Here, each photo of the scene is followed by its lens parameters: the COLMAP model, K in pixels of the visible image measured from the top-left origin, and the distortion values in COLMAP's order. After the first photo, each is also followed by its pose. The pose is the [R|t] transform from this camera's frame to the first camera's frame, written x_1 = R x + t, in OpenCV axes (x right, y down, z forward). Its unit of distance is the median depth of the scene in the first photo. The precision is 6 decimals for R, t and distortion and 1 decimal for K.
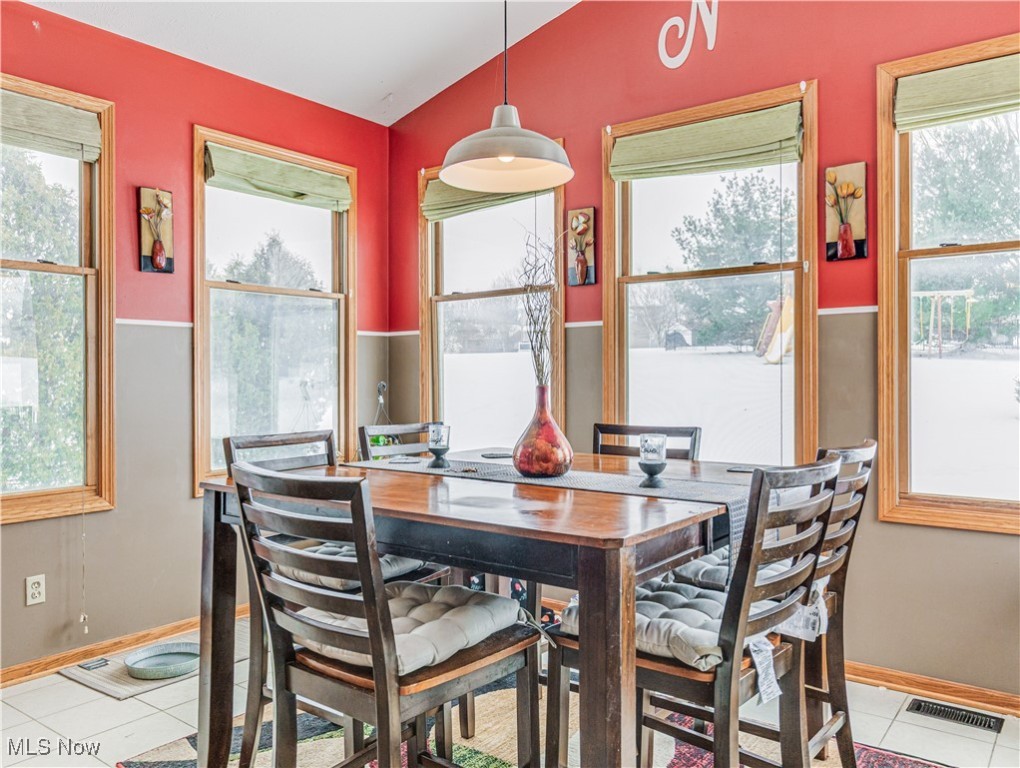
lens RADIAL K [[787.1, 0, 510.0], [0, 787.1, 384.0], [0, 0, 1]] dist [-0.008779, 0.000918]
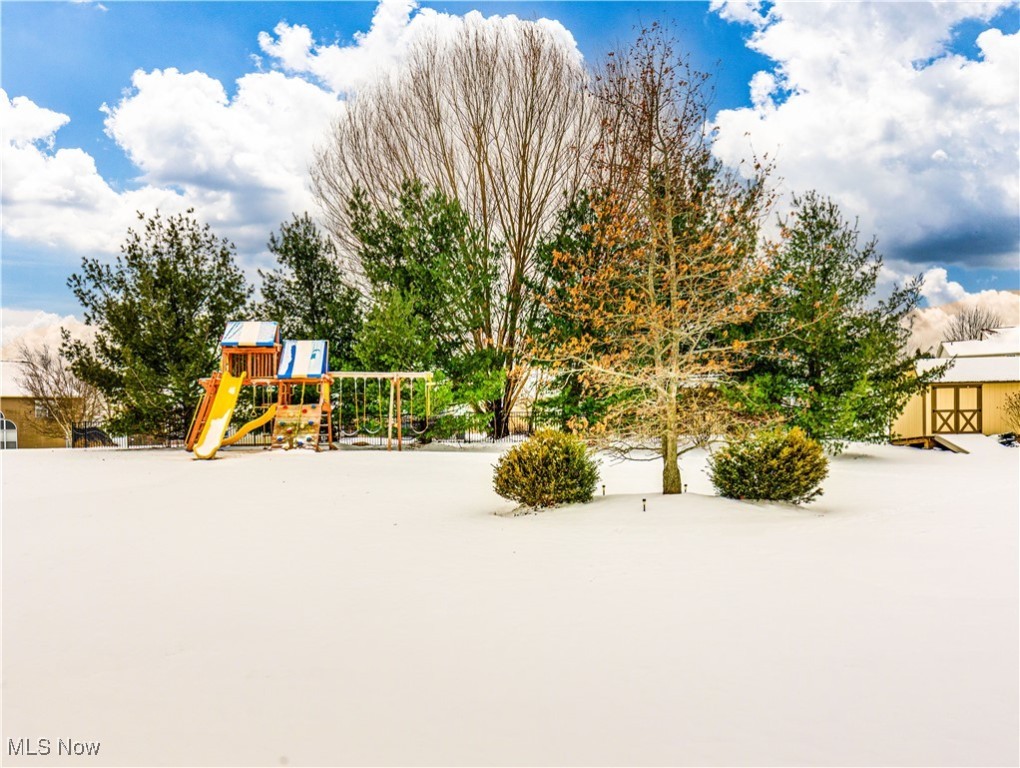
lens RADIAL K [[898.8, 0, 510.0], [0, 898.8, 384.0], [0, 0, 1]] dist [0.004254, -0.000921]
pose [[0.809779, 0.036276, 0.585613, 0.056537], [0.035095, 0.993305, -0.110059, 0.007189], [-0.585685, 0.109676, 0.803085, 0.113242]]
